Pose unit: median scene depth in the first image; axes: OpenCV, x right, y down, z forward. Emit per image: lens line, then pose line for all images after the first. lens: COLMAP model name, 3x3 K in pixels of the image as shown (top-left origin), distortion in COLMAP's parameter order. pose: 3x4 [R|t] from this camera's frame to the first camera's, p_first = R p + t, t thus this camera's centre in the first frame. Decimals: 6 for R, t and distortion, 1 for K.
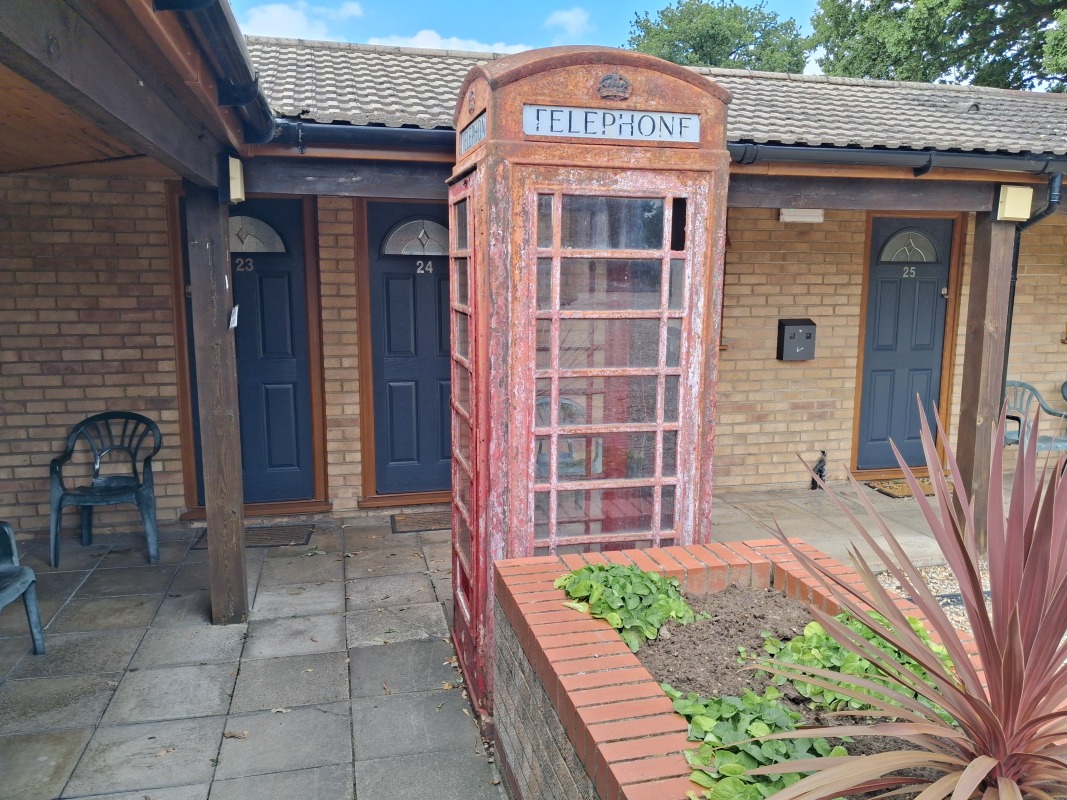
lens RADIAL K [[842.3, 0, 538.0], [0, 842.3, 397.1], [0, 0, 1]] dist [0.023794, -0.012884]
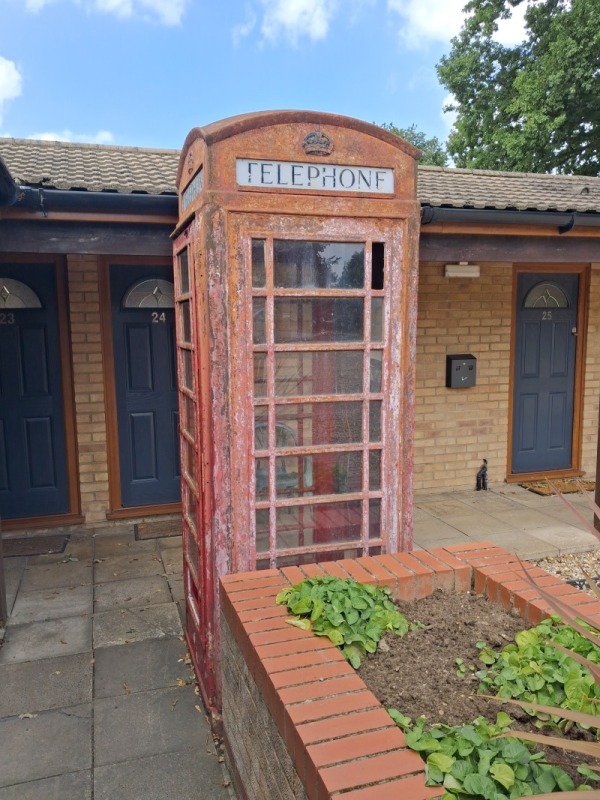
lens RADIAL K [[631.5, 0, 288.1], [0, 631.5, 403.3], [0, 0, 1]] dist [0.023794, -0.012884]
pose [[0.998224, -0.025379, 0.053899, -0.002224], [0.026908, 0.999250, -0.027844, -0.001648], [-0.053152, 0.029245, 0.998158, 0.161754]]
